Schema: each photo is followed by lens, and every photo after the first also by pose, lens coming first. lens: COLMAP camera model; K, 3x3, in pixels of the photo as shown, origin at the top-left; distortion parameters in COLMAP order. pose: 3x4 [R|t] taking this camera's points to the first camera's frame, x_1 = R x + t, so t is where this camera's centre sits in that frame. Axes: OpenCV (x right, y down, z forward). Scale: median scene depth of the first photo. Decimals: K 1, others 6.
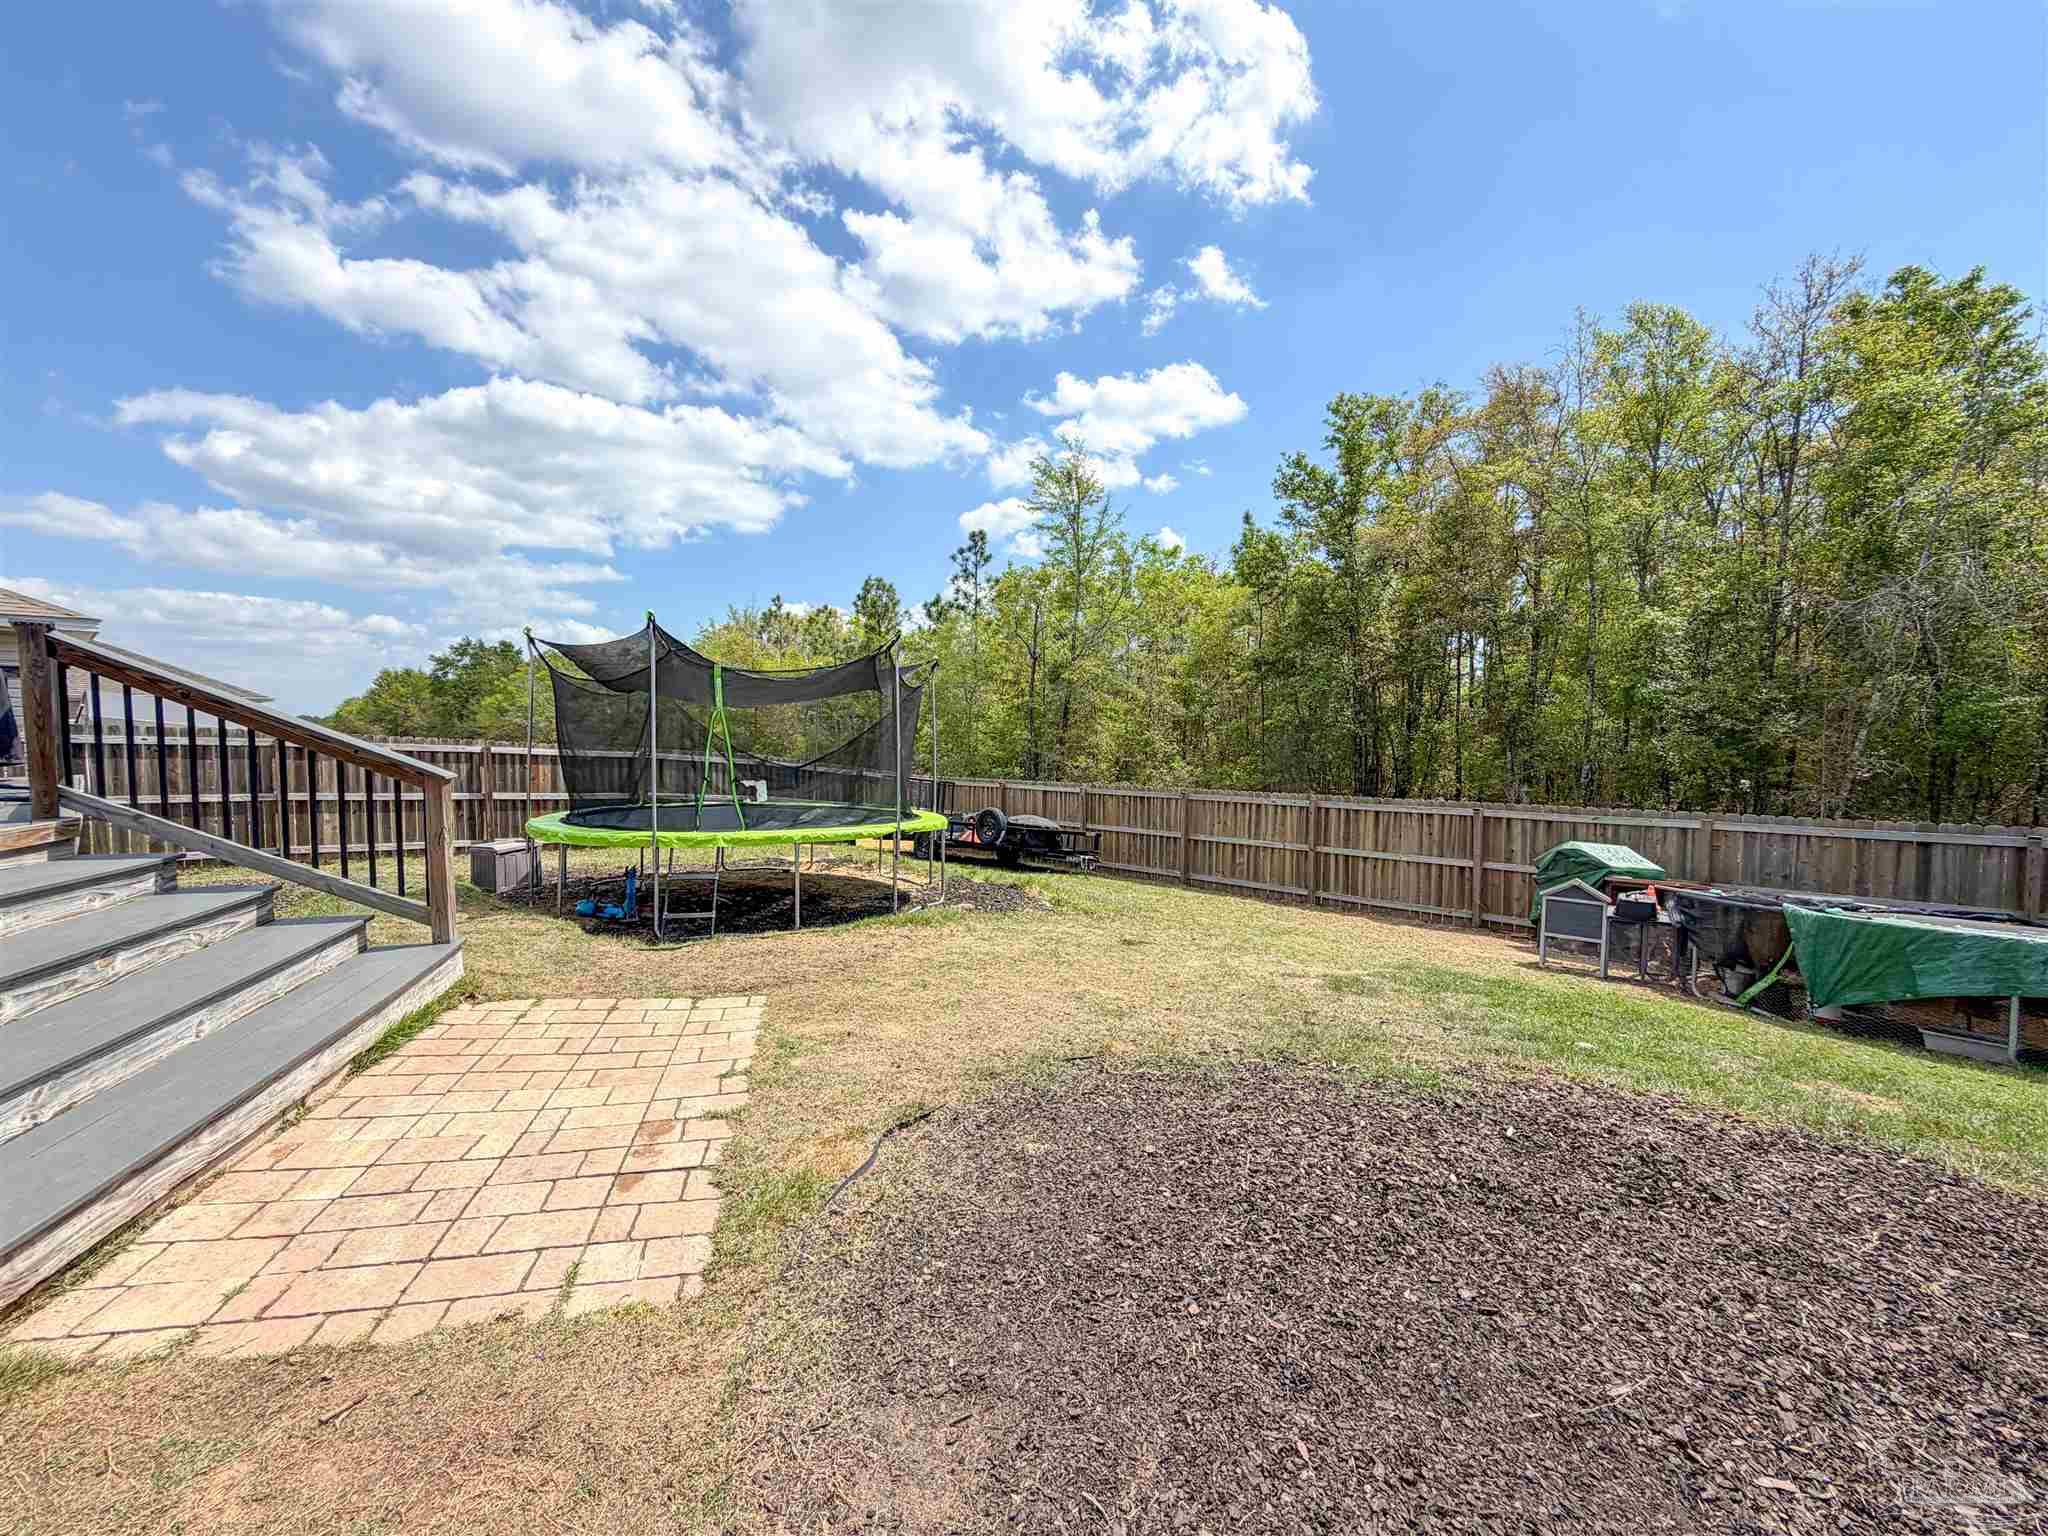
lens RADIAL K [[813.9, 0, 1008.7], [0, 813.9, 773.0], [0, 0, 1]] dist [-0.003017, -0.000174]
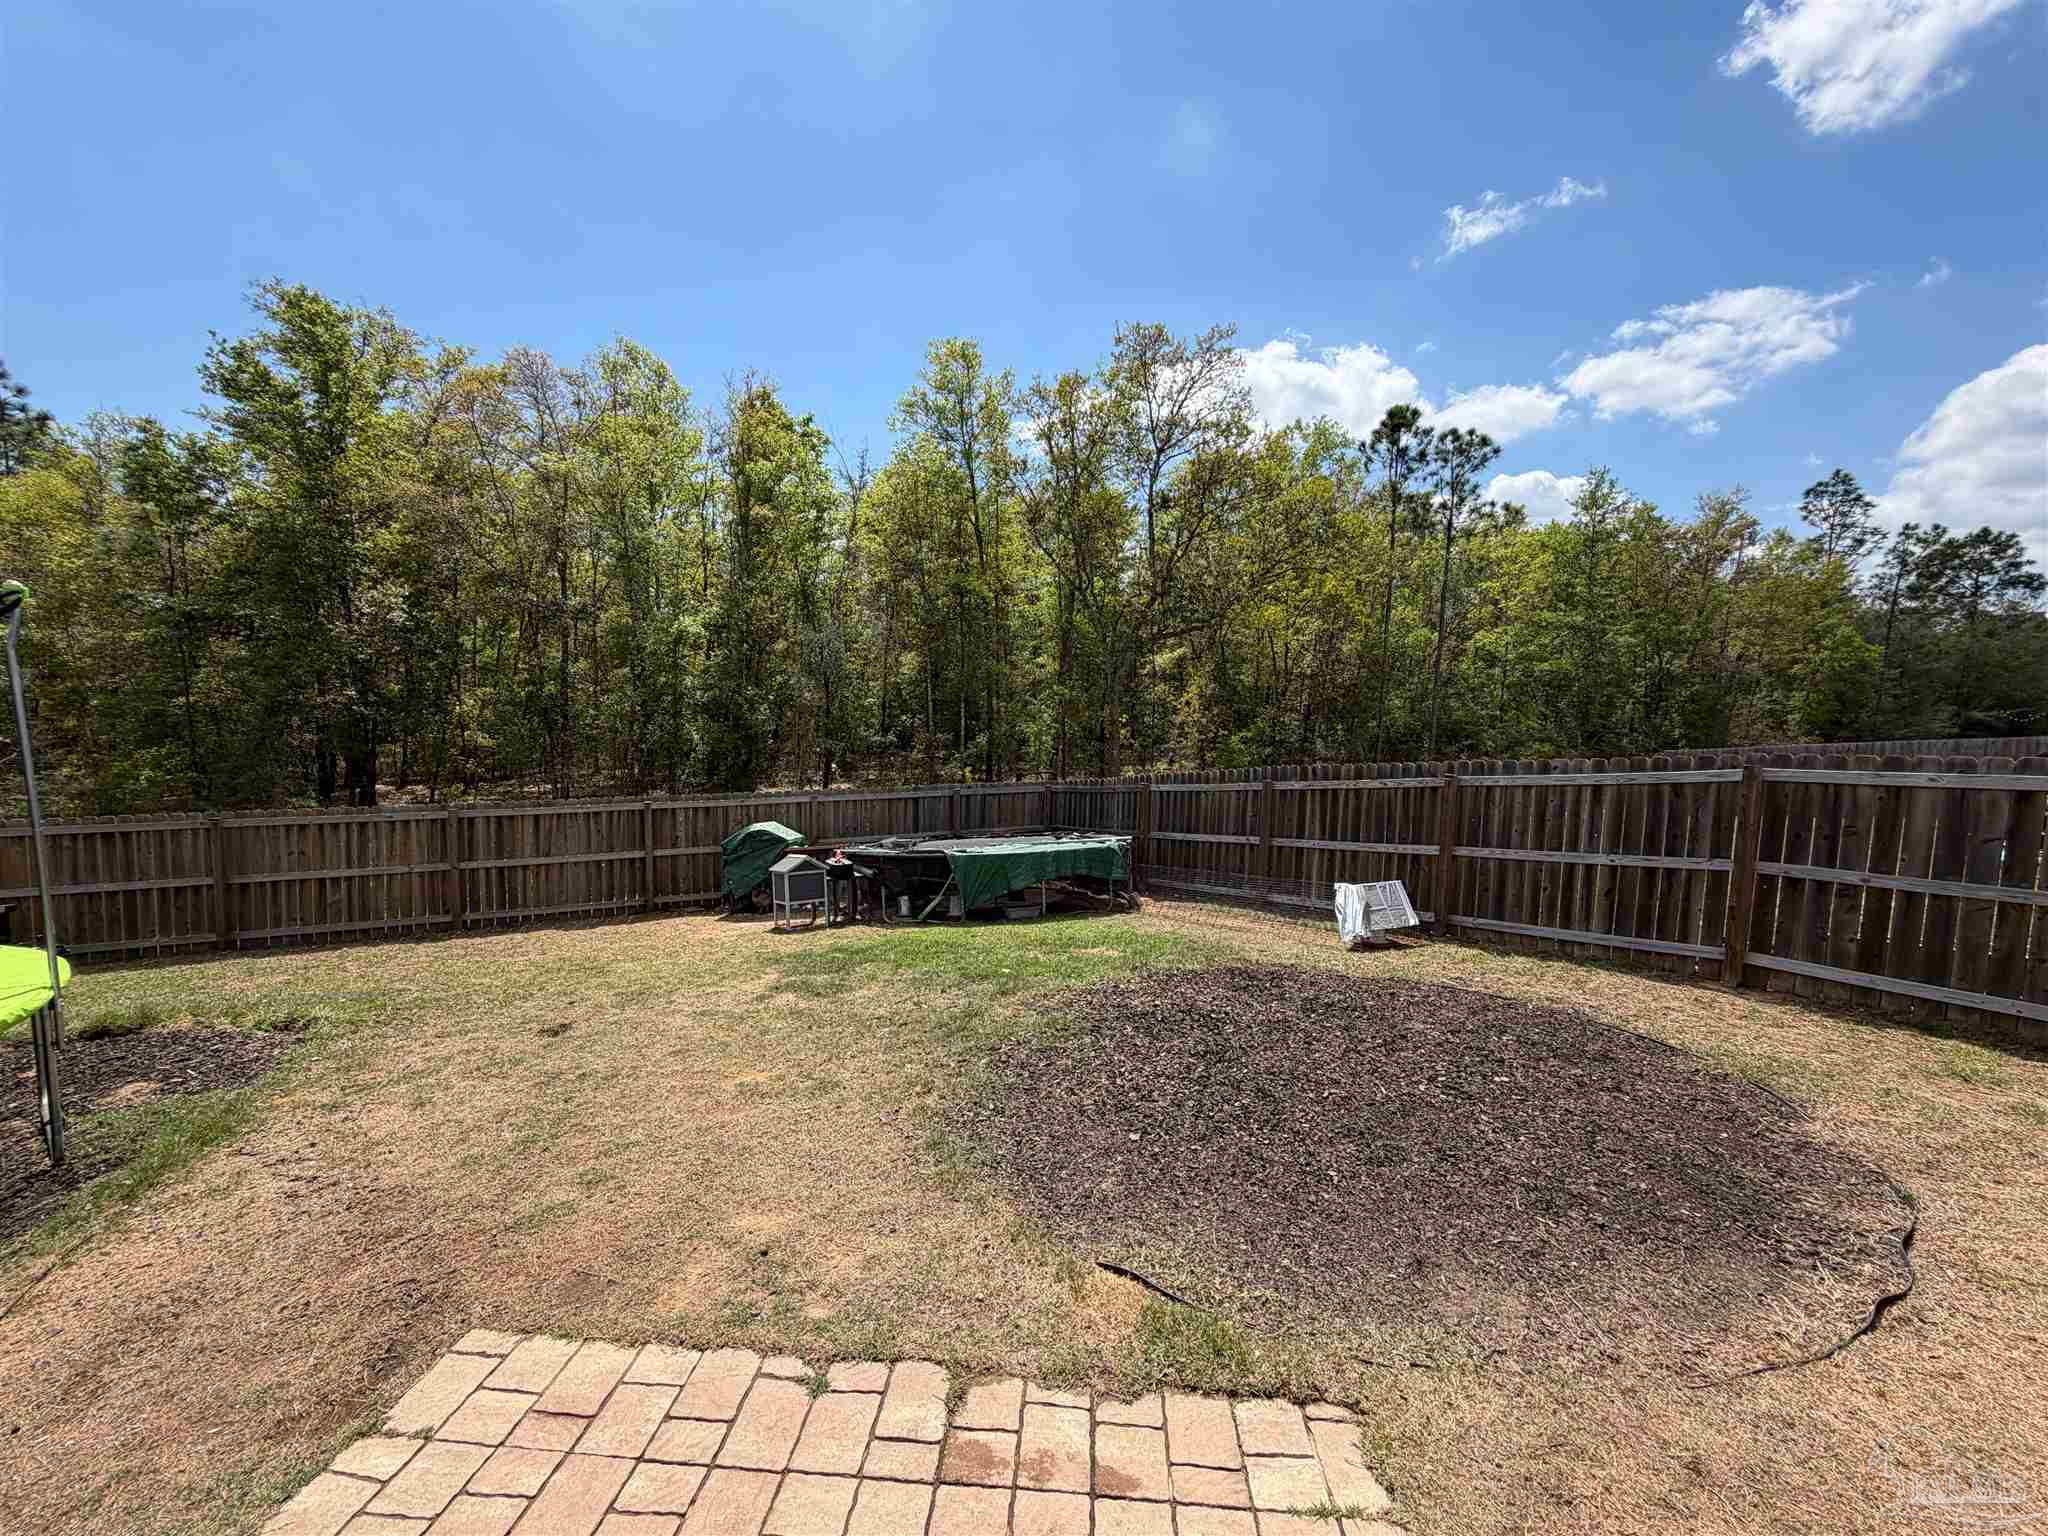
lens RADIAL K [[813.9, 0, 1007.2], [0, 813.9, 772.5], [0, 0, 1]] dist [-0.003017, -0.000174]
pose [[0.344328, -0.076575, 0.935721, -0.258586], [0.035206, 0.997020, 0.068636, -0.052125], [-0.938189, 0.009310, 0.345998, 0.178662]]
